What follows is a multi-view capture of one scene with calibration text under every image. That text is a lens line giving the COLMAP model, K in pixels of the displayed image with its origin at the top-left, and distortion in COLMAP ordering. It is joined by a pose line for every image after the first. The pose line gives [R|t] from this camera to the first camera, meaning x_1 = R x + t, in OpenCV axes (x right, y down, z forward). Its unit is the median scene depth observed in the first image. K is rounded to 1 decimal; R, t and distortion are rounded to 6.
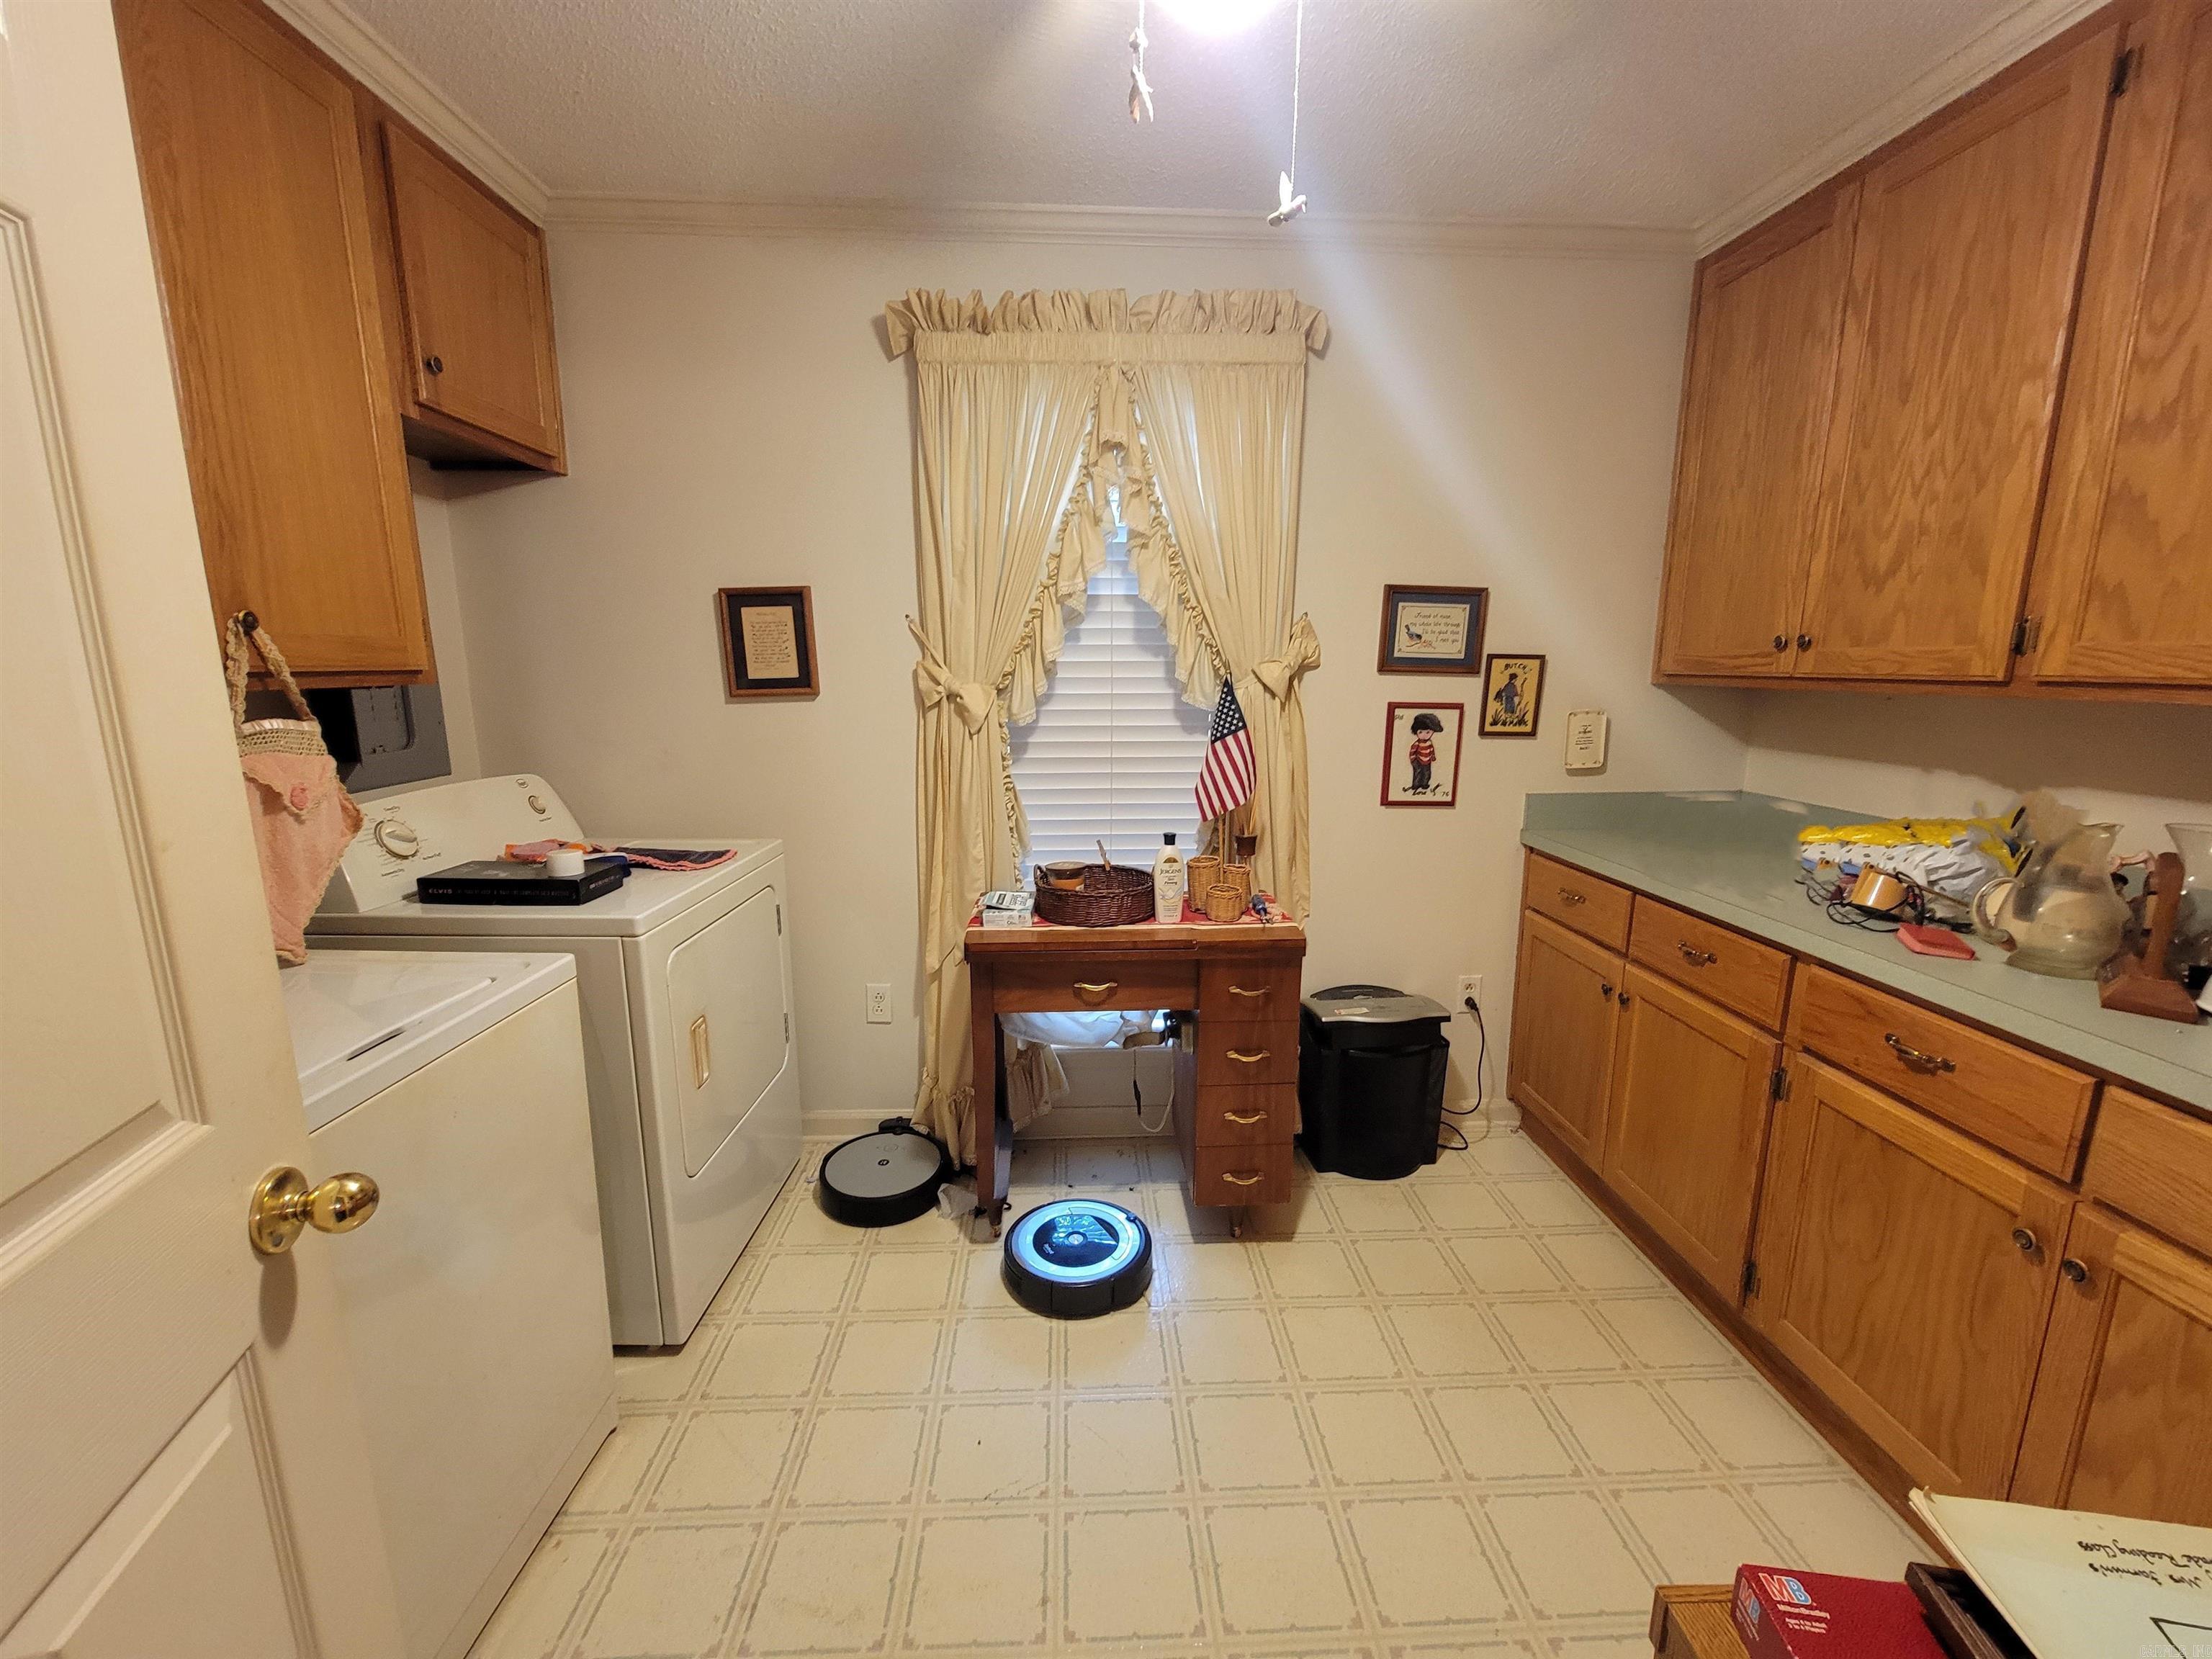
lens RADIAL K [[914.3, 0, 1109.8], [0, 914.3, 834.9], [0, 0, 1]] dist [-0.000429, -0.000697]
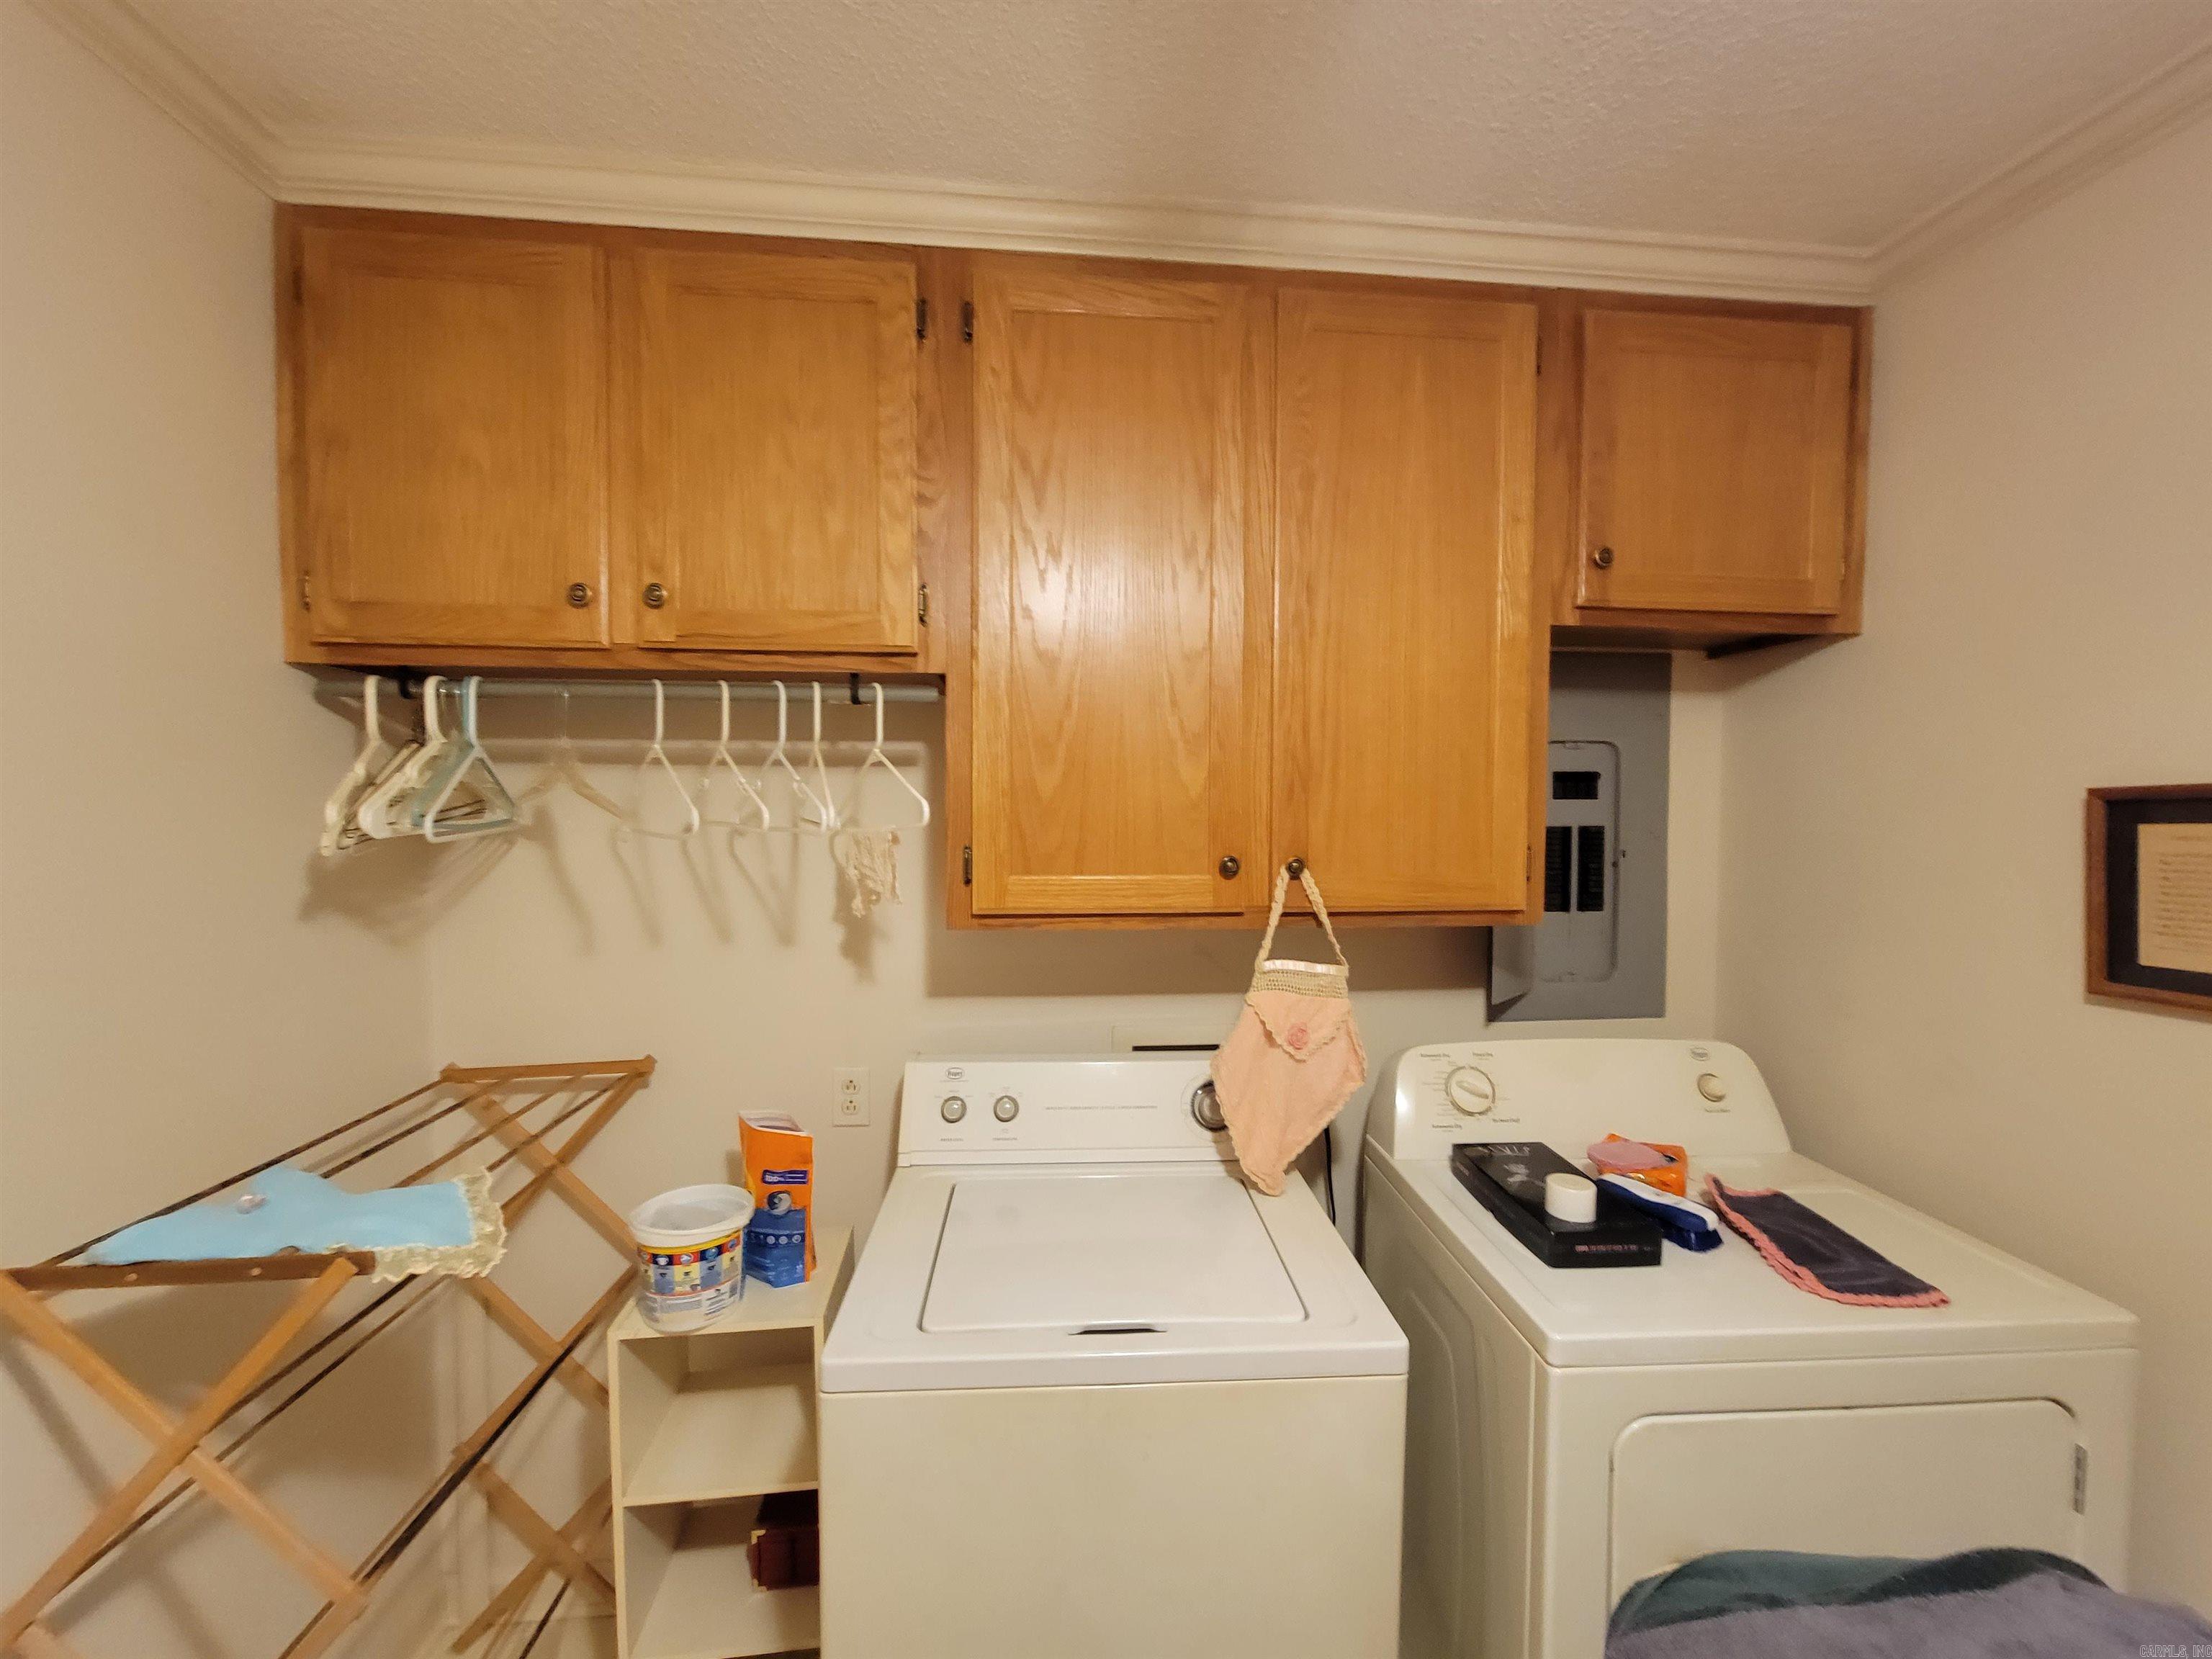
lens RADIAL K [[914.3, 0, 1117.7], [0, 914.3, 827.9], [0, 0, 1]] dist [-0.000429, -0.000697]
pose [[0.059124, 0.029861, -0.997804, 0.085600], [-0.188664, 0.981873, 0.018205, -0.195629], [0.980260, 0.187173, 0.063686, 0.543543]]
